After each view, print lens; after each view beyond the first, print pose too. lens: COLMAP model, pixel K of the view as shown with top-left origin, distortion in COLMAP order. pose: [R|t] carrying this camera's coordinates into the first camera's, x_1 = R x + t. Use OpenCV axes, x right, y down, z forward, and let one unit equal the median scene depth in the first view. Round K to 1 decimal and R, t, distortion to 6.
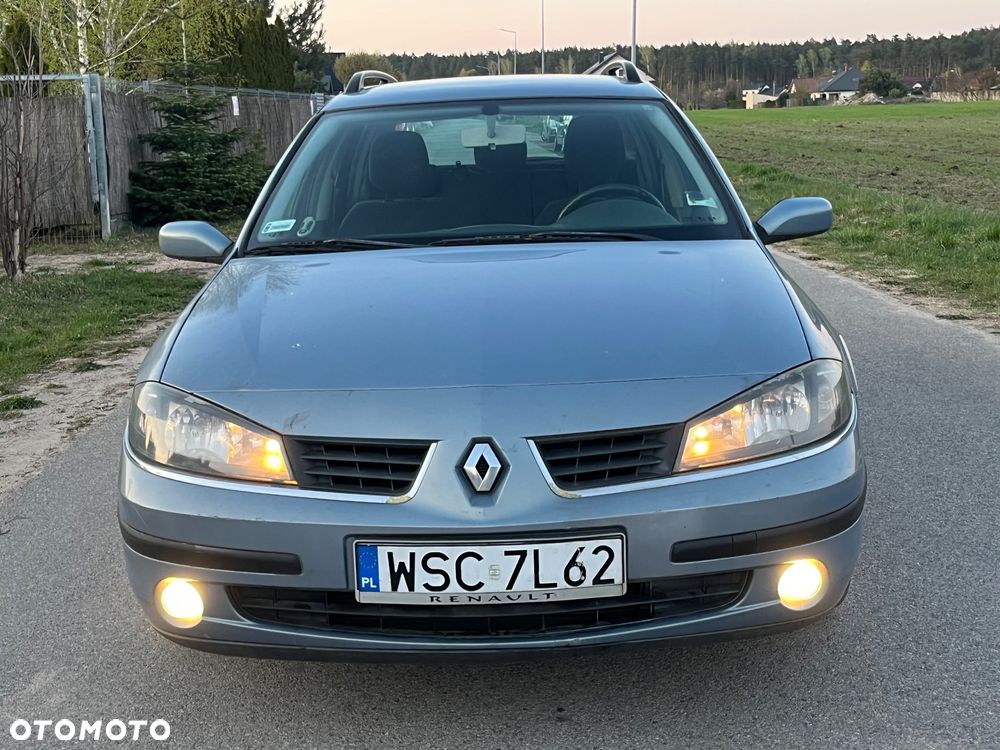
lens RADIAL K [[1305.6, 0, 500.0], [0, 1305.6, 375.0], [0, 0, 1]] dist [0.120265, -0.378924]
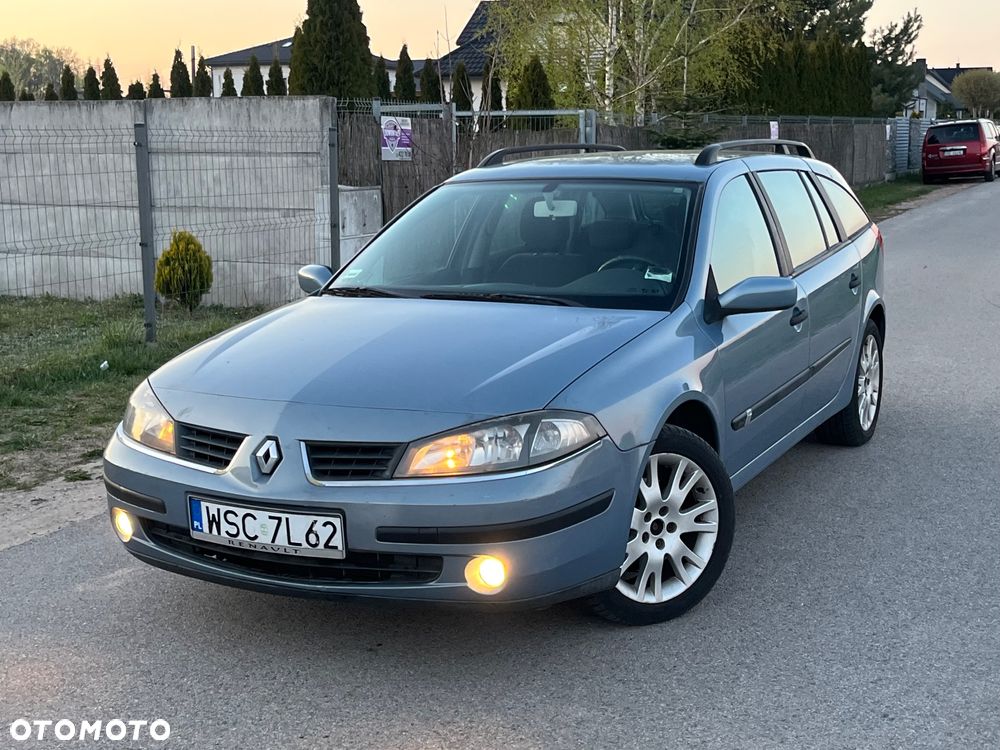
lens RADIAL K [[1347.5, 0, 535.1], [0, 1347.5, 396.2], [0, 0, 1]] dist [0.079894, -0.105494]
pose [[0.906945, 0.100114, -0.409179, 0.833993], [-0.101114, 0.994689, 0.019252, -0.052788], [0.408933, 0.023913, 0.912251, -0.235263]]
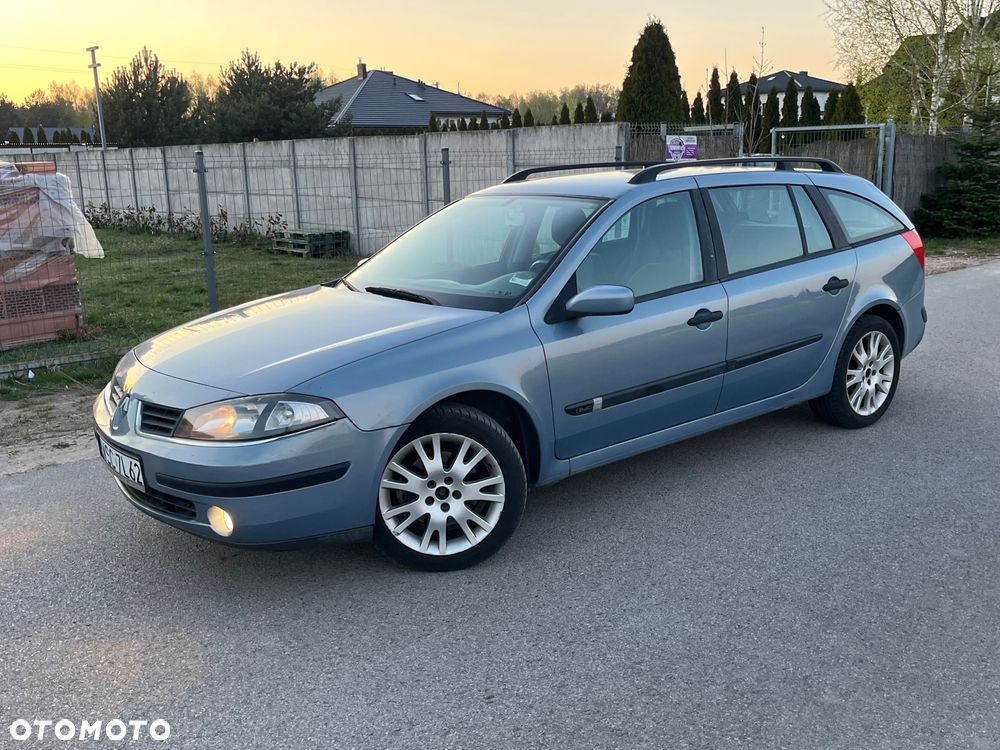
lens RADIAL K [[944.9, 0, 538.2], [0, 944.9, 372.2], [0, 0, 1]] dist [0.032939, -0.018868]
pose [[0.654429, 0.182494, -0.733770, 1.382511], [-0.143683, 0.982769, 0.116275, -0.231331], [0.742346, 0.029337, 0.669374, 0.494320]]
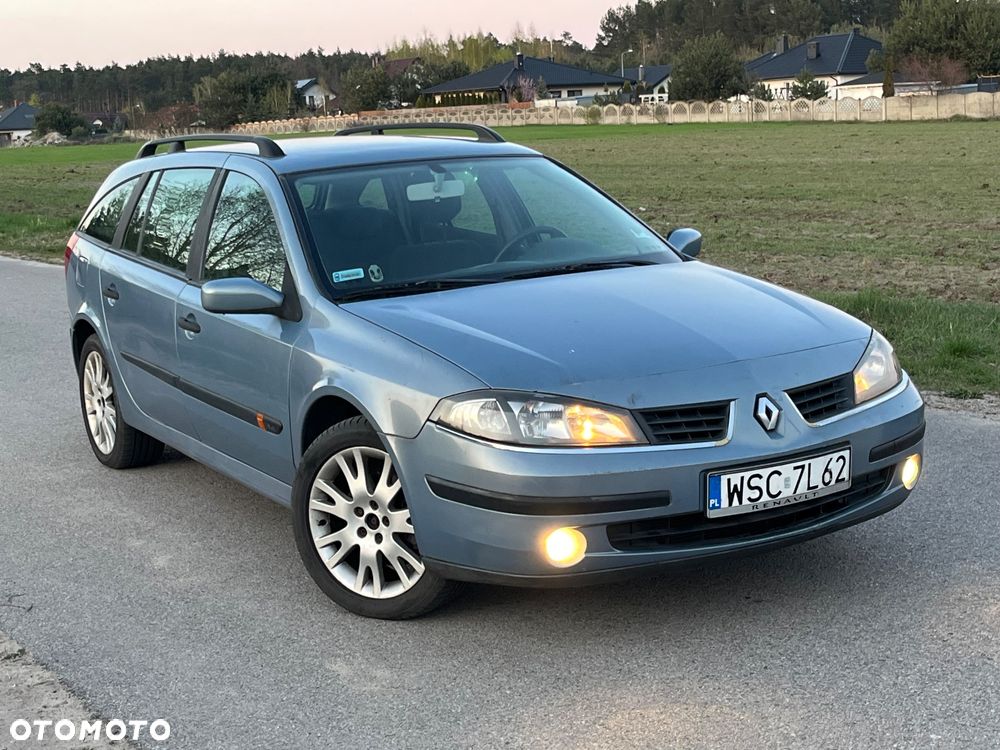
lens RADIAL K [[1532.9, 0, 500.0], [0, 1532.9, 375.0], [0, 0, 1]] dist [0.185524, -0.672602]
pose [[0.853352, -0.096434, 0.512338, -1.107859], [0.124547, 0.991997, -0.020728, 0.026307], [-0.506239, 0.081499, 0.858533, -0.313374]]
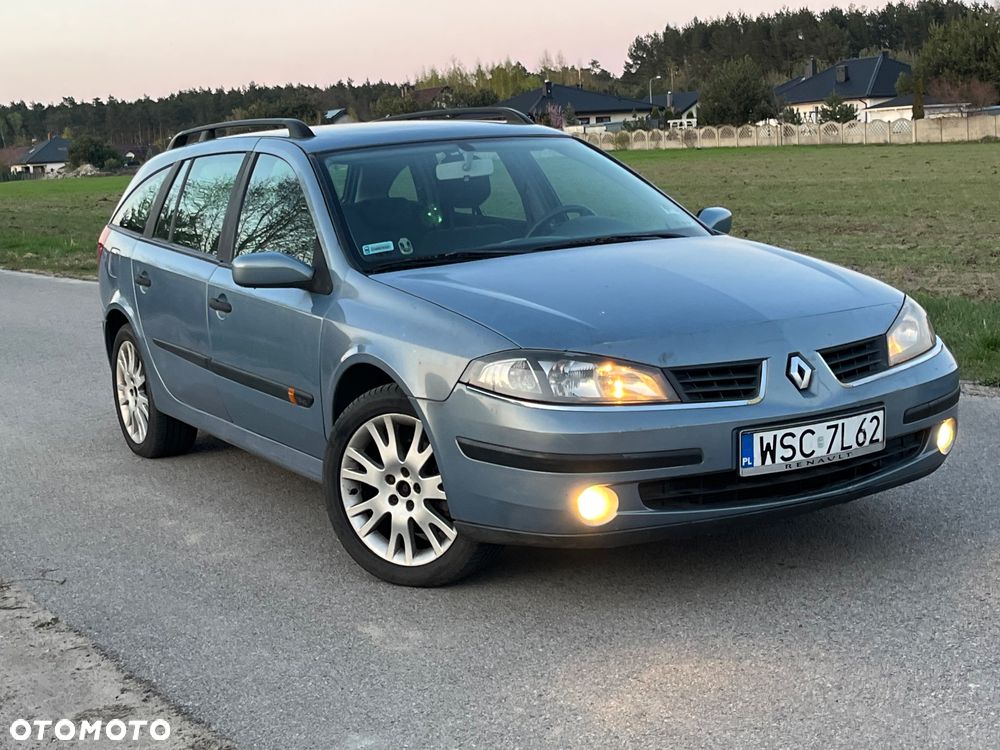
lens RADIAL K [[1532.9, 0, 500.0], [0, 1532.9, 375.0], [0, 0, 1]] dist [0.185524, -0.672602]
pose [[0.862690, -0.093311, 0.497051, -1.113163], [0.130662, 0.990586, -0.040818, 0.096986], [-0.488563, 0.100159, 0.866761, -0.304293]]
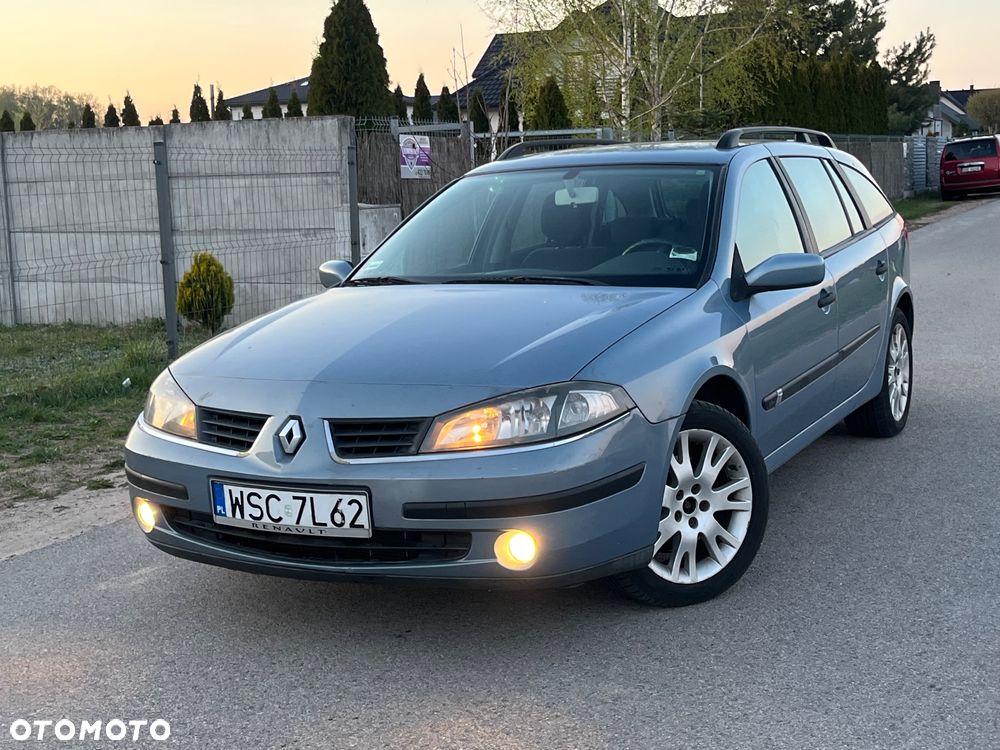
lens RADIAL K [[1349.7, 0, 543.9], [0, 1349.7, 375.8], [0, 0, 1]] dist [0.070814, -0.052218]
pose [[0.904512, 0.062074, -0.421905, 0.824562], [-0.076686, 0.996898, -0.017735, 0.009858], [0.419495, 0.048396, 0.906466, -0.210015]]
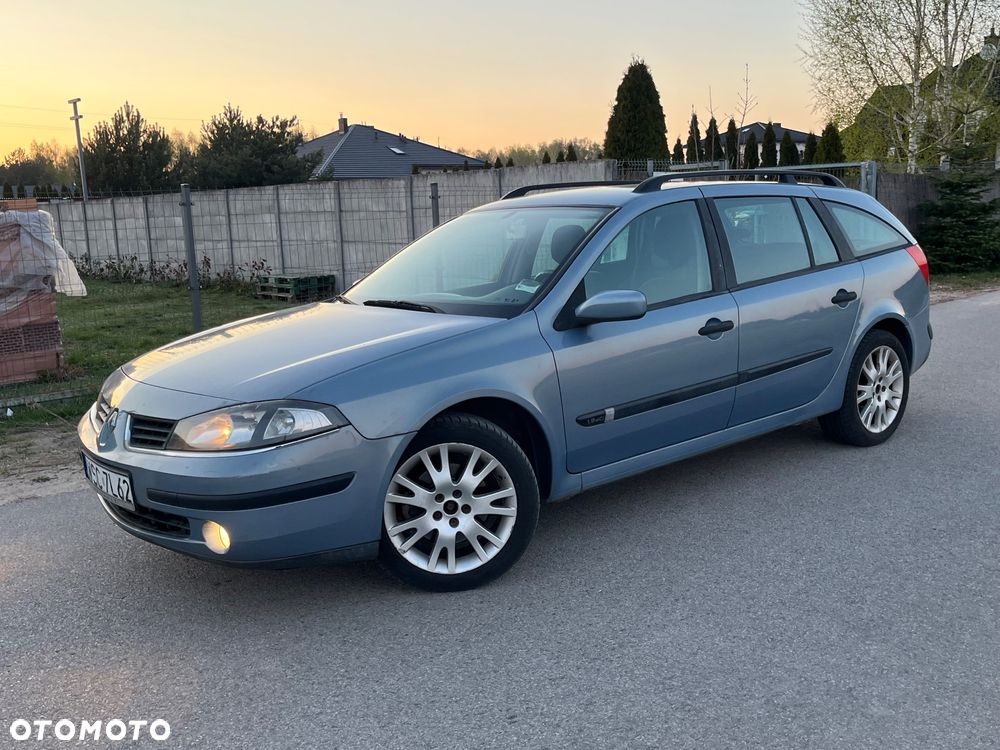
lens RADIAL K [[944.9, 0, 538.2], [0, 944.9, 372.2], [0, 0, 1]] dist [0.032939, -0.018868]
pose [[0.670844, 0.132361, -0.729691, 1.319667], [-0.129571, 0.989728, 0.060408, -0.156916], [0.730191, 0.054022, 0.681104, 0.508287]]
